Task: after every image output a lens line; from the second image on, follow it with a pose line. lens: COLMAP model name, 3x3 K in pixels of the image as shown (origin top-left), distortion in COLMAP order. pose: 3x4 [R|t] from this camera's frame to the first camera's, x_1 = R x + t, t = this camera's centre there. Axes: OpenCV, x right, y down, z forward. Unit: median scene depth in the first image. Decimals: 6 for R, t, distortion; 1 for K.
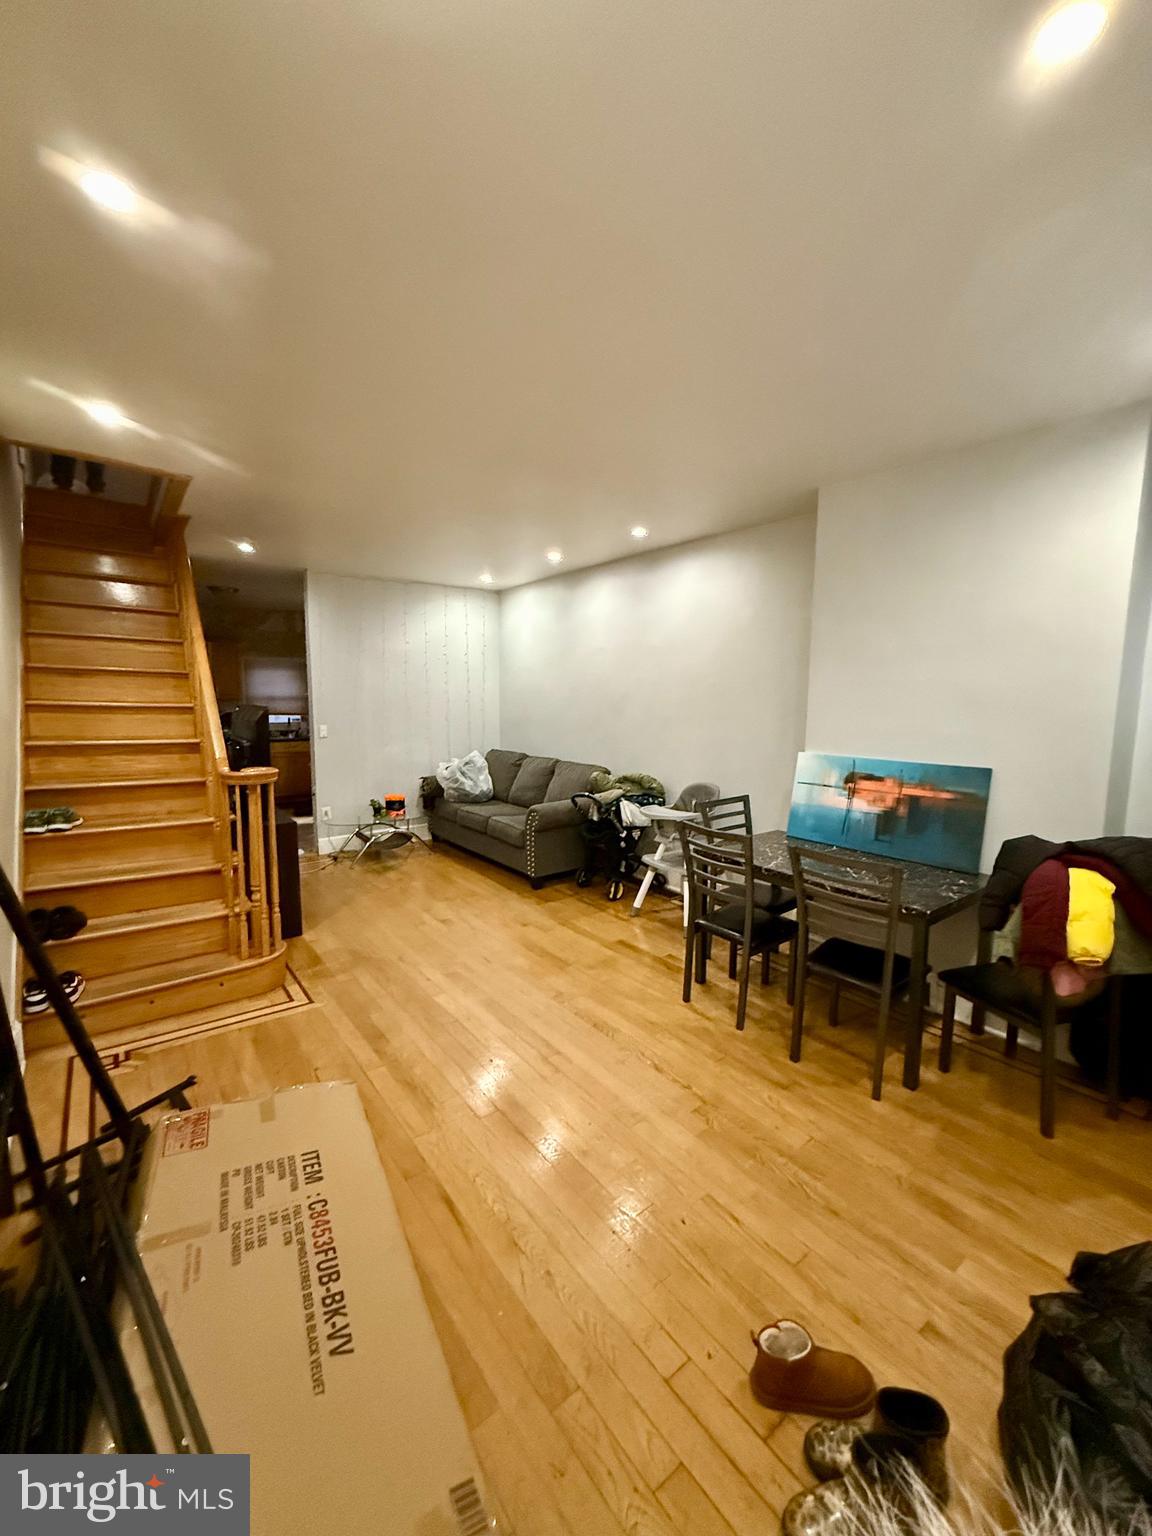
lens RADIAL K [[614.8, 0, 564.5], [0, 614.8, 771.5], [0, 0, 1]] dist [0.000253, 0.000054]
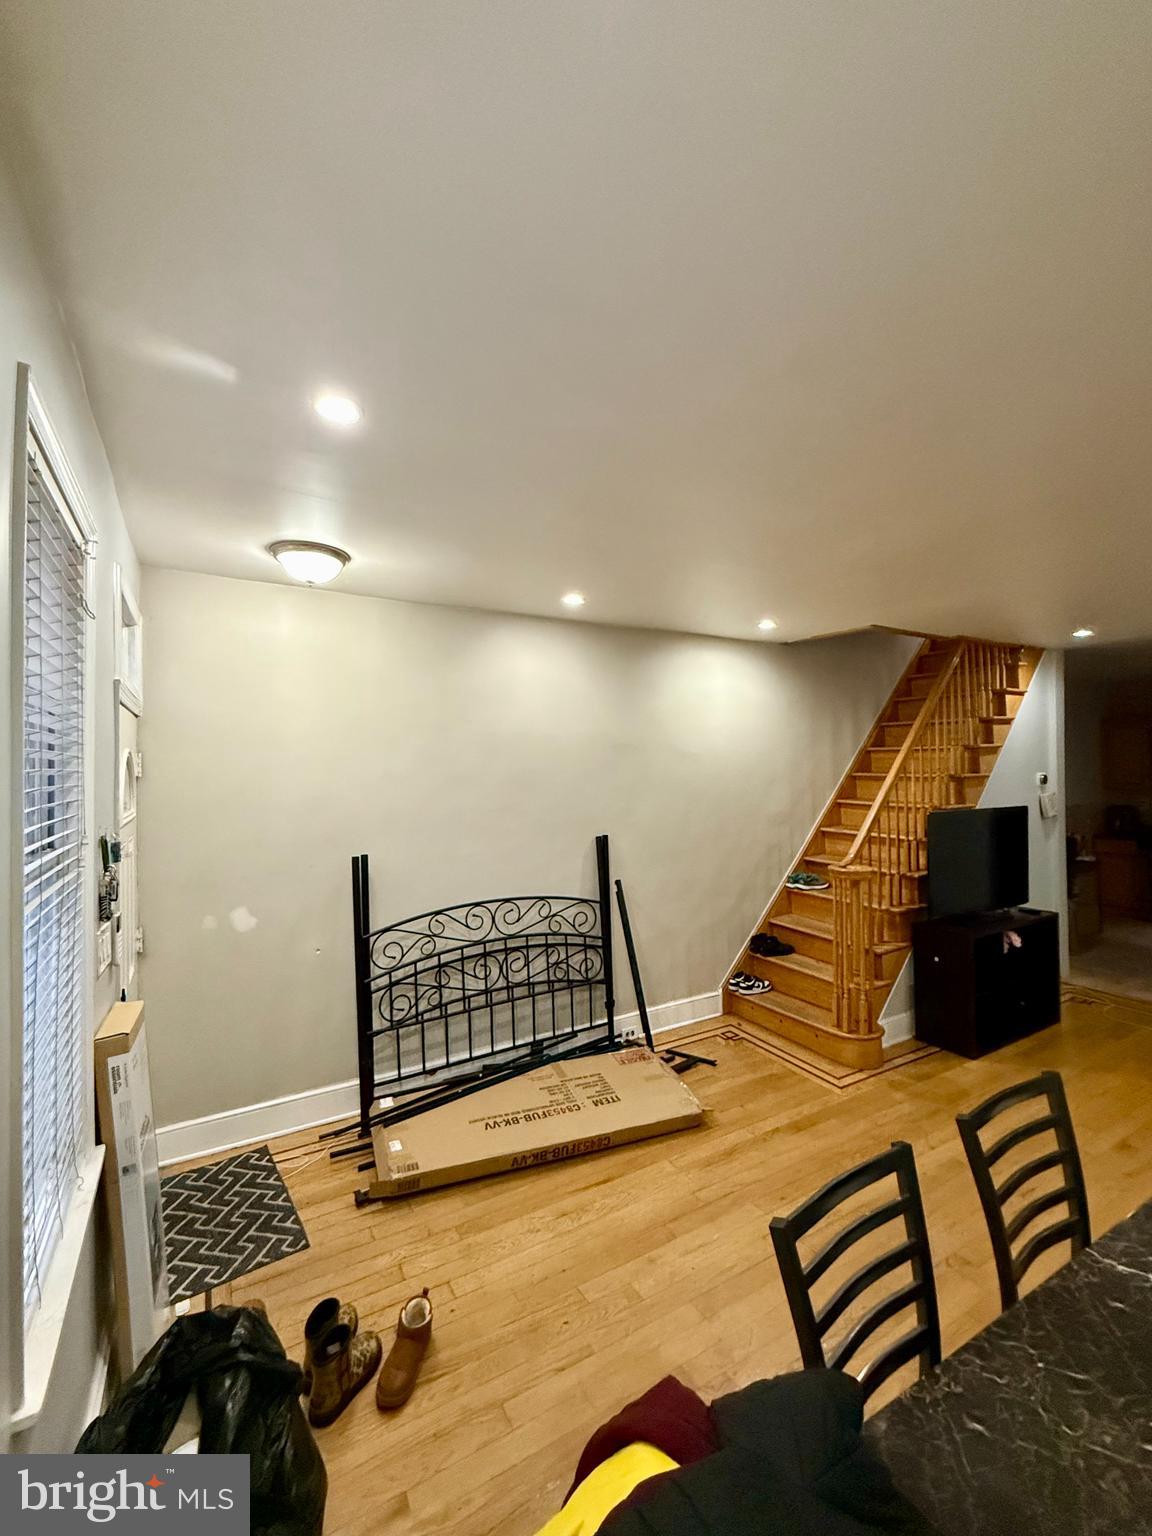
lens RADIAL K [[614.8, 0, 561.2], [0, 614.8, 764.3], [0, 0, 1]] dist [0.000253, 0.000054]
pose [[-0.113666, -0.022959, -0.993254, 0.727161], [-0.113428, 0.993496, -0.009985, -0.122851], [0.987023, 0.111528, -0.115530, 0.573588]]
